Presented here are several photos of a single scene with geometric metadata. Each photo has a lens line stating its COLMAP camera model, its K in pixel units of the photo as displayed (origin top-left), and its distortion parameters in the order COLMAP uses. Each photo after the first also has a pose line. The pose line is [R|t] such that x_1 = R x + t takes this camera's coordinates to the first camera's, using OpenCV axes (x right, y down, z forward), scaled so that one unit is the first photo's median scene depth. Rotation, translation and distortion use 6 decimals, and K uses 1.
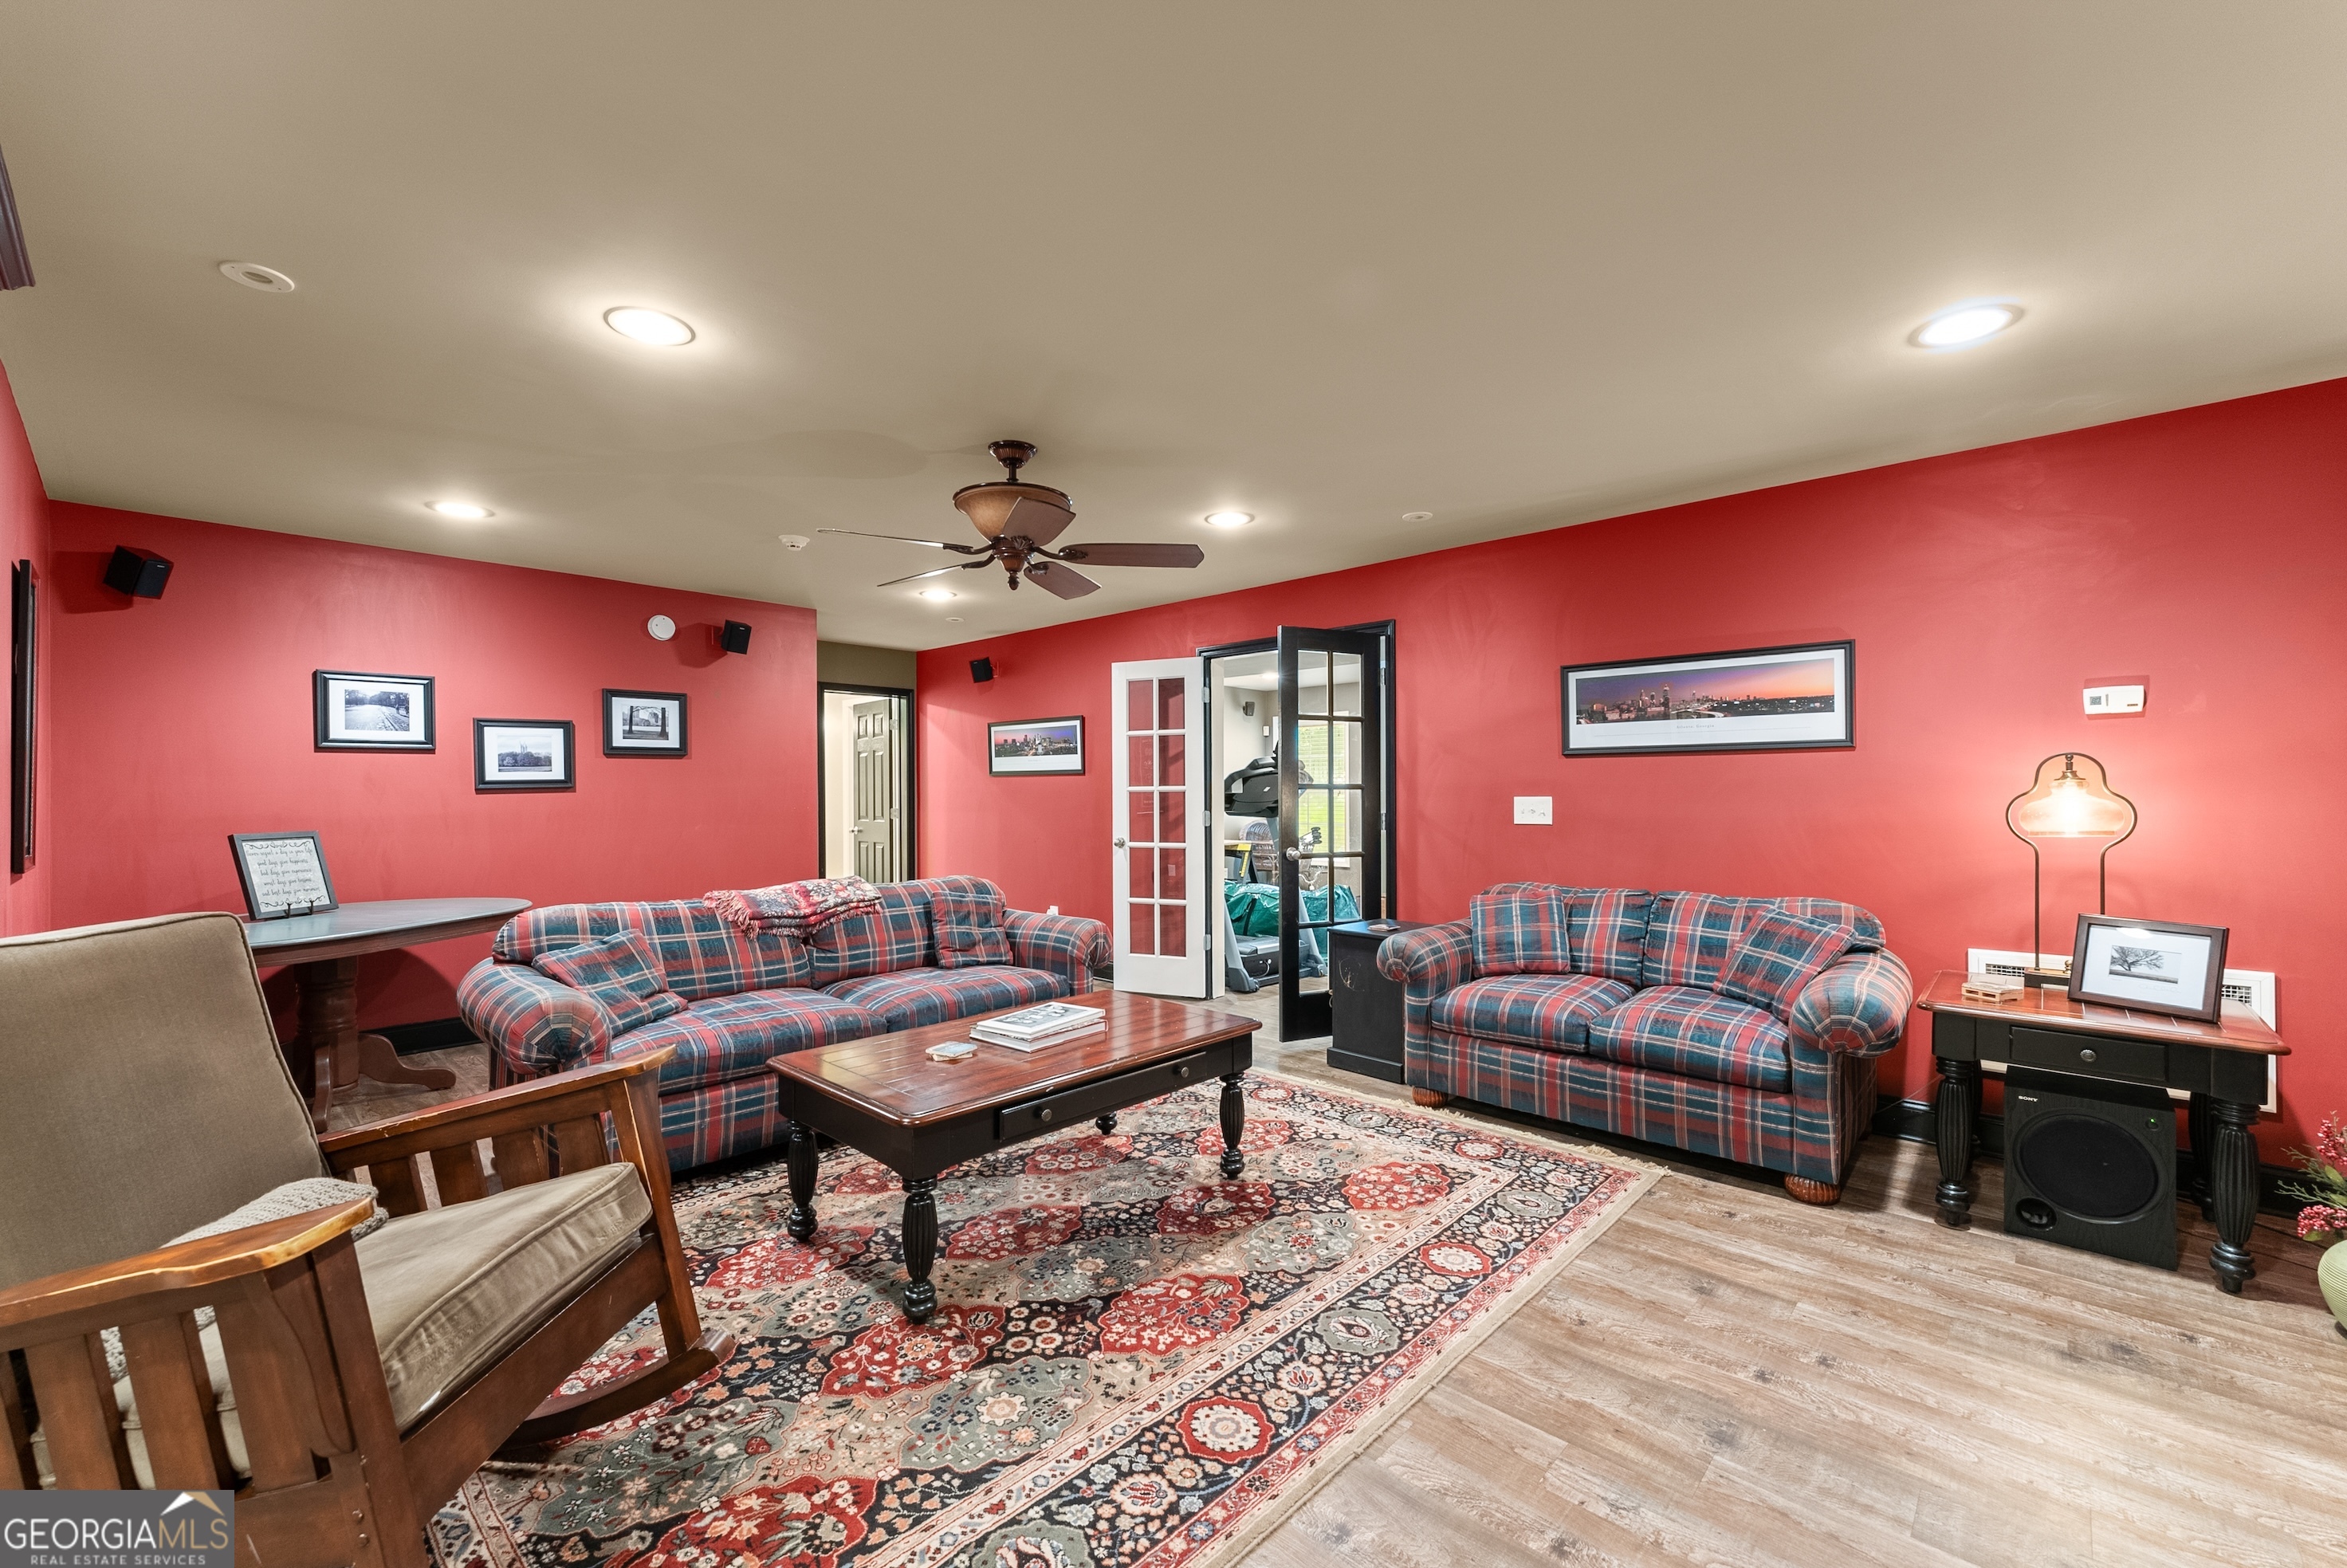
lens RADIAL K [[958.2, 0, 1157.4], [0, 958.2, 791.7], [0, 0, 1]] dist [0.001089, 0.000023]
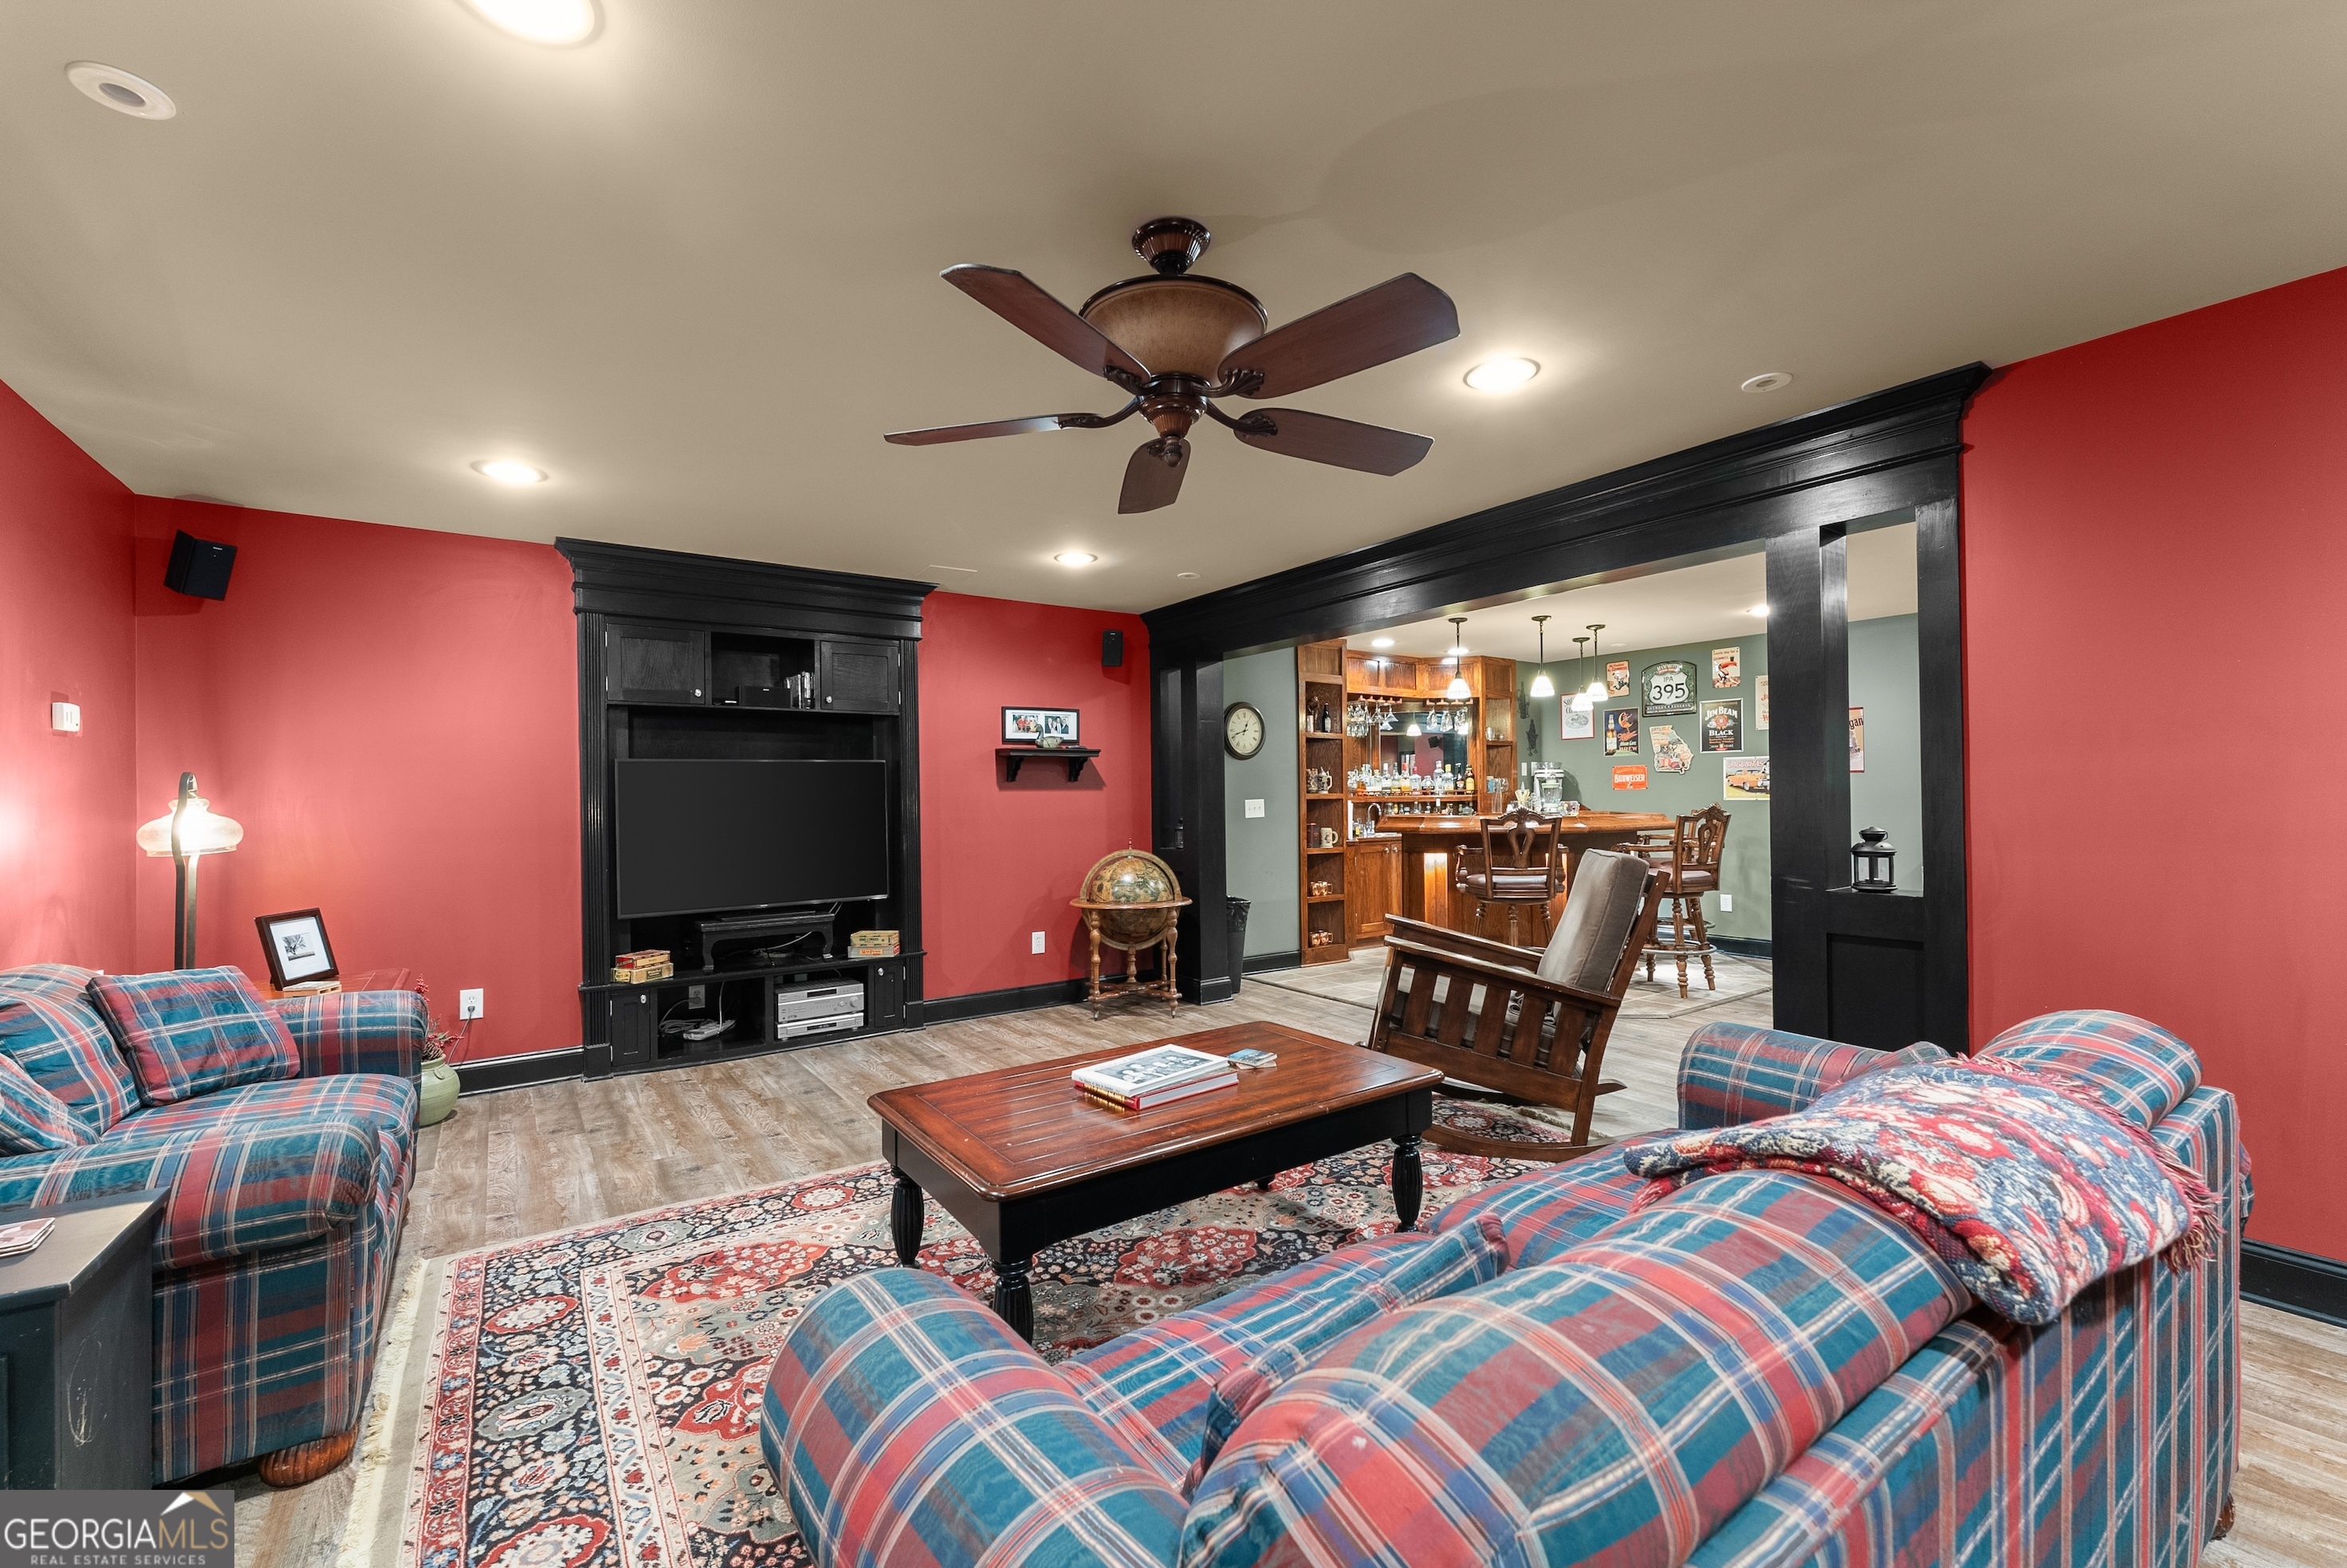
lens RADIAL K [[958.2, 0, 1175.2], [0, 958.2, 794.9], [0, 0, 1]] dist [0.001089, 0.000023]
pose [[-0.983065, 0.015009, 0.182643, -0.300036], [0.013925, 0.999877, -0.007217, 0.006310], [-0.182729, -0.004551, -0.983153, 1.848999]]
